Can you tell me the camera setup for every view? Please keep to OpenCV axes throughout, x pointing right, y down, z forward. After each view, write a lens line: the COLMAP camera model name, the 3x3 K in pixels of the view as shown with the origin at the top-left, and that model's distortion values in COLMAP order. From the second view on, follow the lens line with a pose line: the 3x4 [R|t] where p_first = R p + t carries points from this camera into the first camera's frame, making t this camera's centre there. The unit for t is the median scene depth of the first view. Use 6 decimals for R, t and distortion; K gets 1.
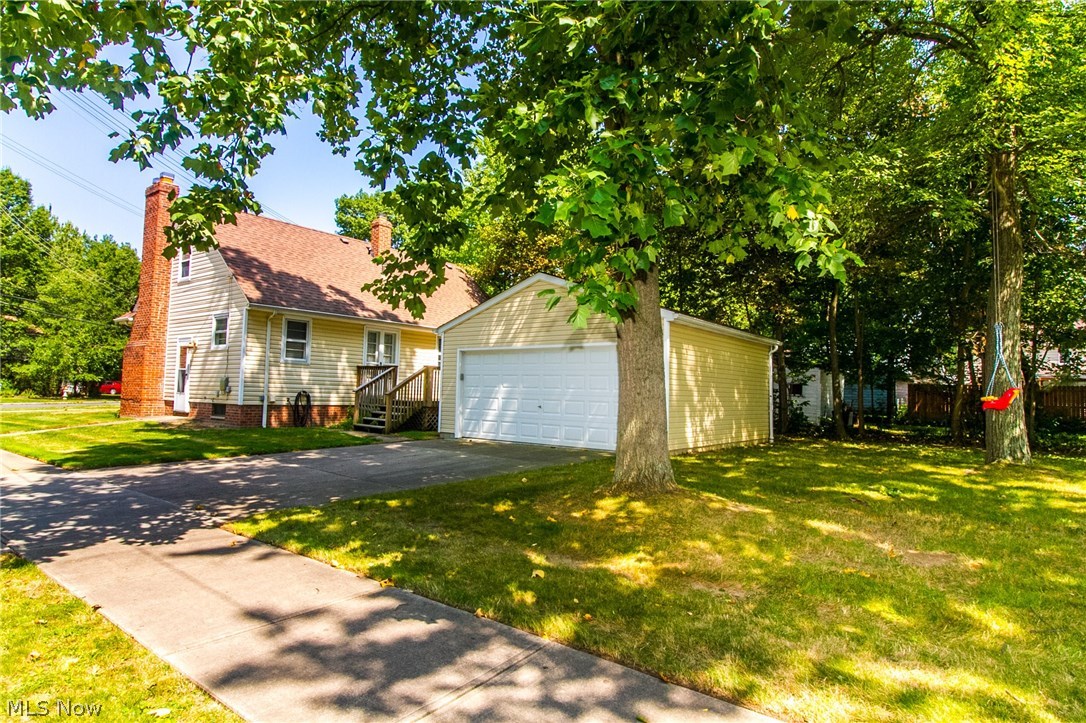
lens RADIAL K [[610.7, 0, 542.3], [0, 610.7, 365.4], [0, 0, 1]] dist [-0.003650, -0.000248]
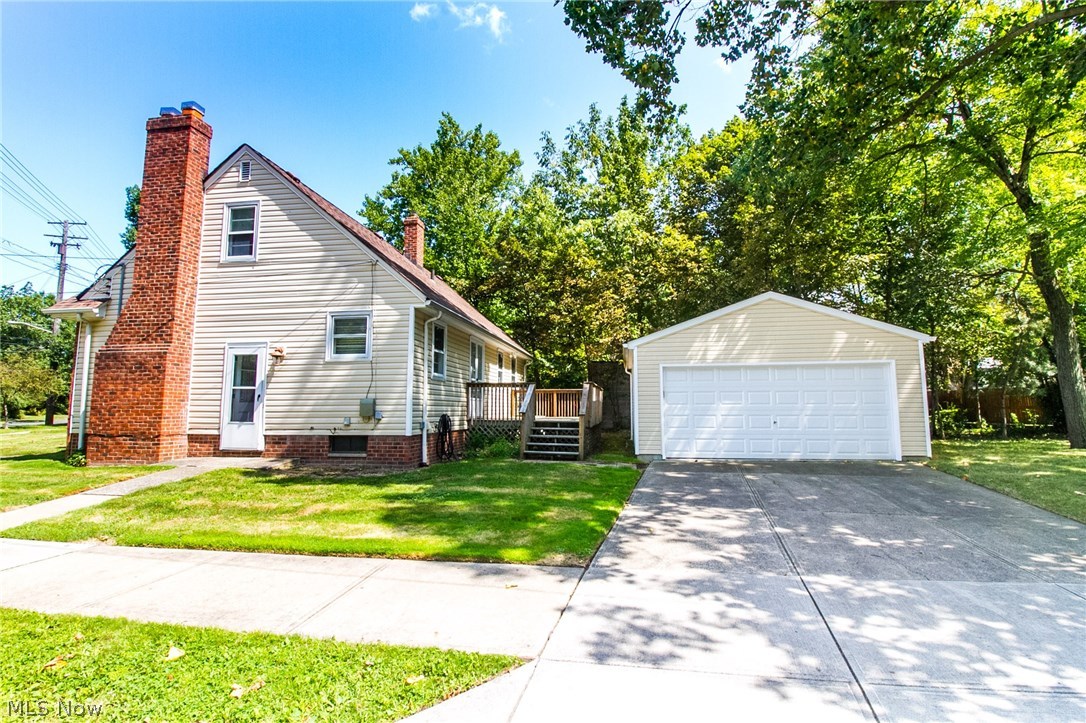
lens RADIAL K [[517.5, 0, 545.7], [0, 517.5, 362.2], [0, 0, 1]] dist [-0.009947, -0.008381]
pose [[0.874156, 0.016760, 0.485355, -0.607325], [0.001109, 0.999333, -0.036507, -0.001379], [-0.485643, 0.032451, 0.873555, 0.343747]]
